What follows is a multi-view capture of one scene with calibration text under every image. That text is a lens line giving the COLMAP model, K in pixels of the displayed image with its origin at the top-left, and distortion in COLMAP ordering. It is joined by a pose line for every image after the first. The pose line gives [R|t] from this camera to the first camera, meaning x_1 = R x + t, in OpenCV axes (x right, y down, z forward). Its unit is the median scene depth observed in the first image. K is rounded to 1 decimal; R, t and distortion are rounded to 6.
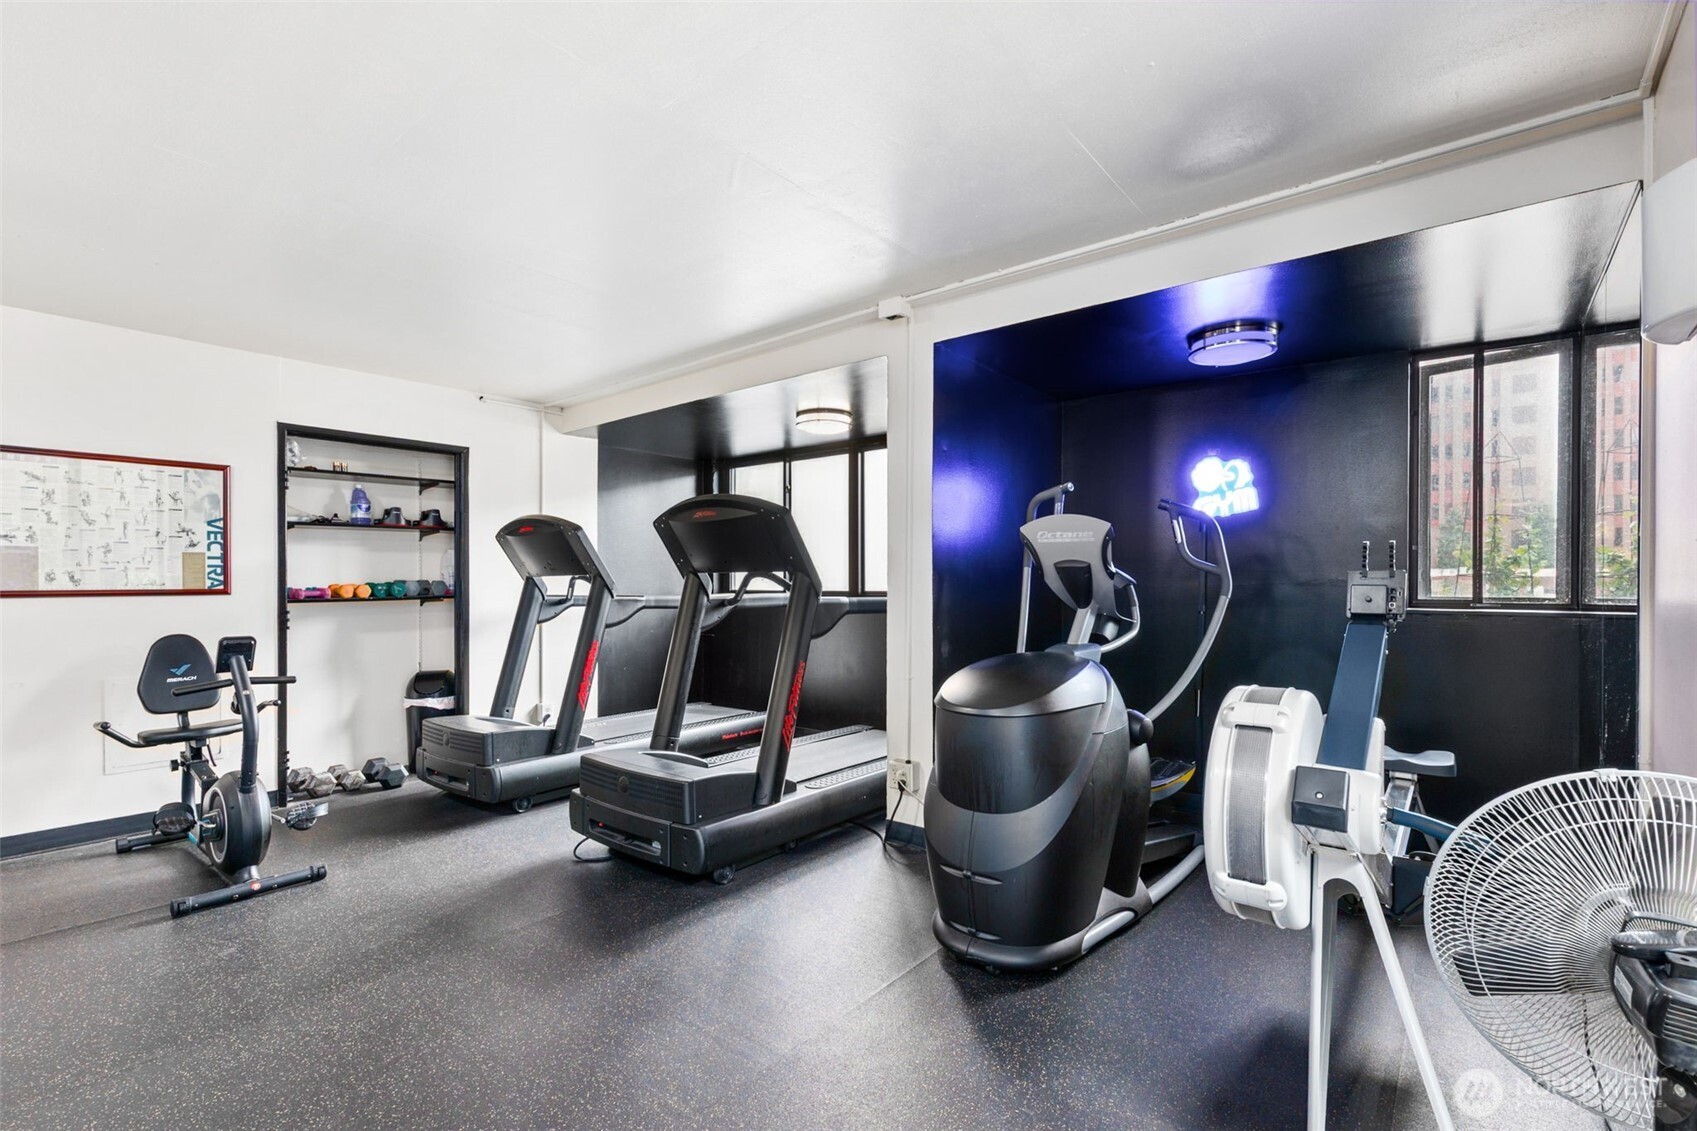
lens RADIAL K [[764.4, 0, 840.9], [0, 764.4, 580.5], [0, 0, 1]] dist [-0.002685, 0.001180]
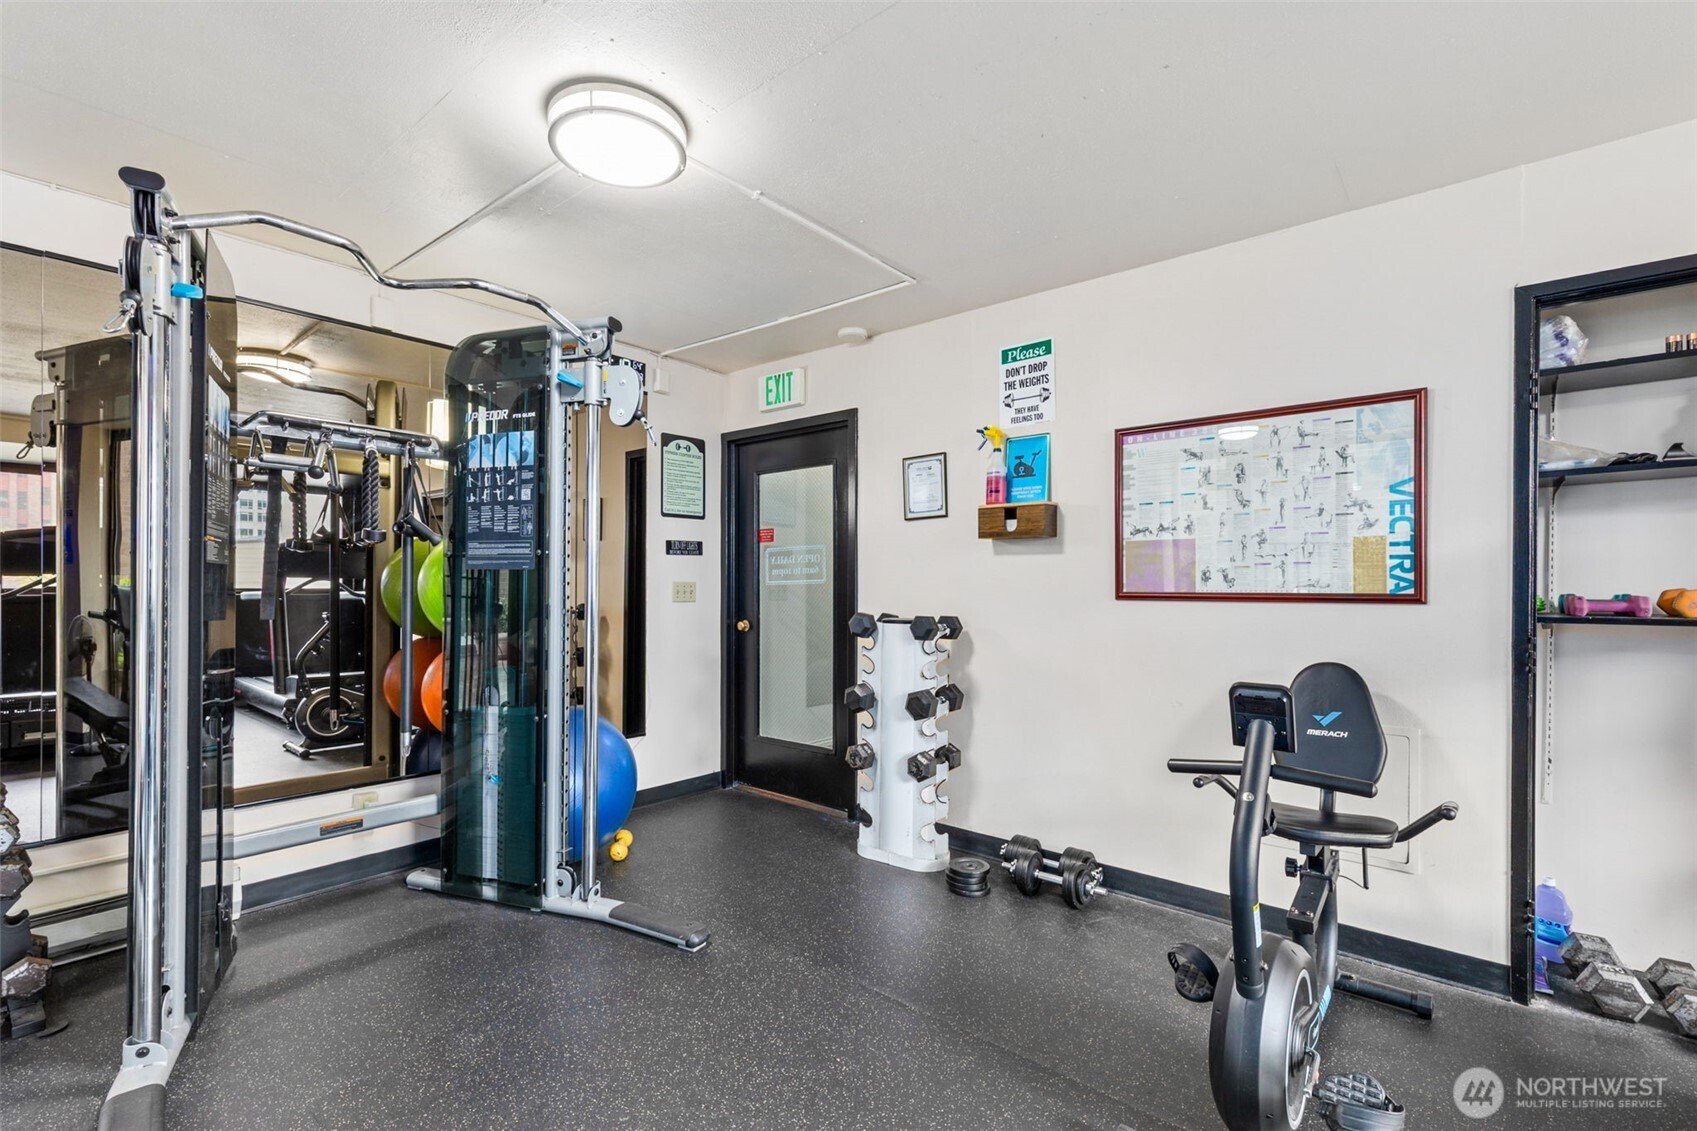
lens RADIAL K [[764.4, 0, 840.2], [0, 764.4, 583.2], [0, 0, 1]] dist [-0.002685, 0.001180]
pose [[-0.001538, 0.001440, -0.999998, -0.205440], [-0.001919, 0.999997, 0.001443, 0.002249], [0.999997, 0.001921, -0.001535, 0.551766]]
